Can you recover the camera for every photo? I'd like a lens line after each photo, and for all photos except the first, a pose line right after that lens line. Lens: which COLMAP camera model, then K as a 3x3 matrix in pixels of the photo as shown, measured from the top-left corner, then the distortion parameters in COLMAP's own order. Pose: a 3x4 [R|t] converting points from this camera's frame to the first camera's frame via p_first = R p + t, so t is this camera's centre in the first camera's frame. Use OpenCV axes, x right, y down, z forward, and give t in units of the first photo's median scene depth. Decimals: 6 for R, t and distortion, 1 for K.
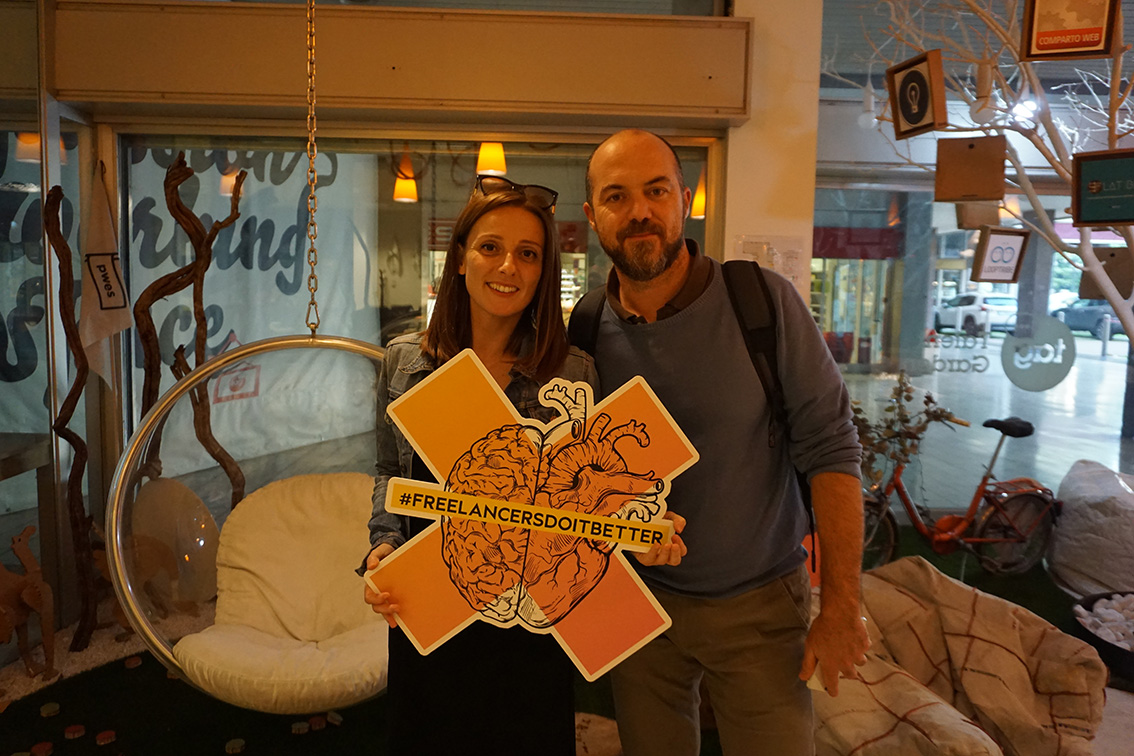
lens RADIAL K [[867.4, 0, 562.0], [0, 867.4, 377.0], [0, 0, 1]] dist [-0.012347, -0.000861]
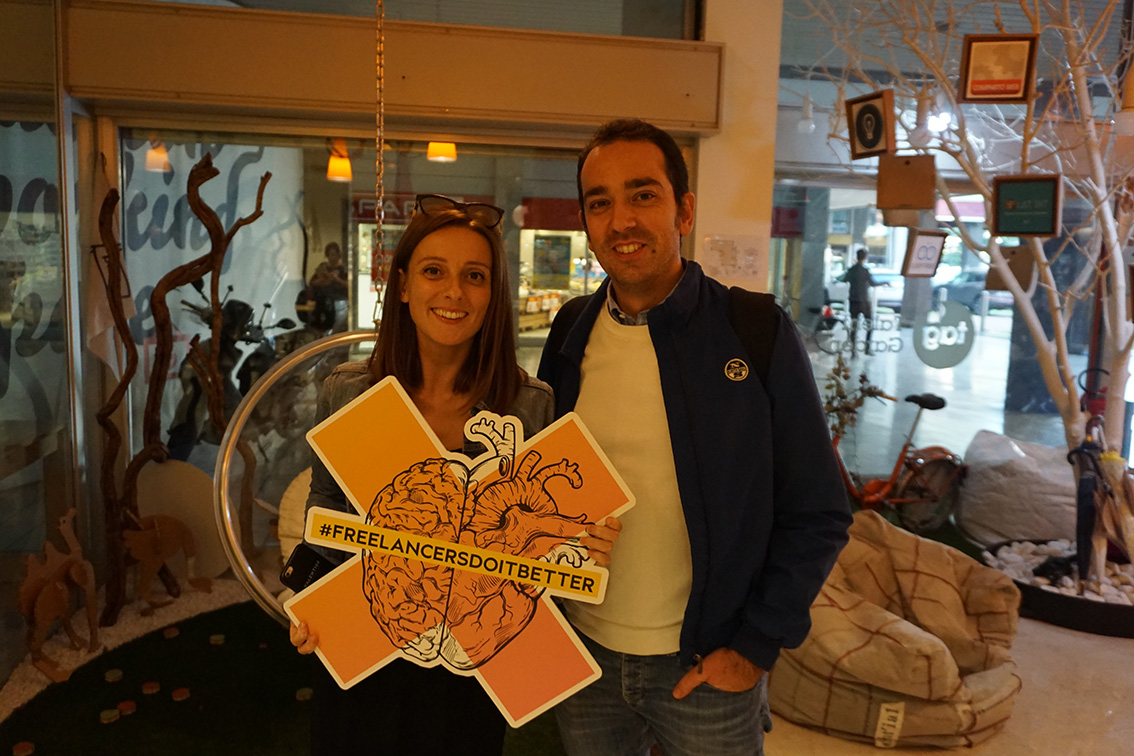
lens RADIAL K [[913.6, 0, 564.3], [0, 913.6, 379.2], [0, 0, 1]] dist [0.000847, -0.000921]
pose [[0.990576, -0.009802, 0.136613, -0.142092], [0.005747, 0.999532, 0.030046, -0.012166], [-0.136844, -0.028977, 0.990169, -0.152959]]
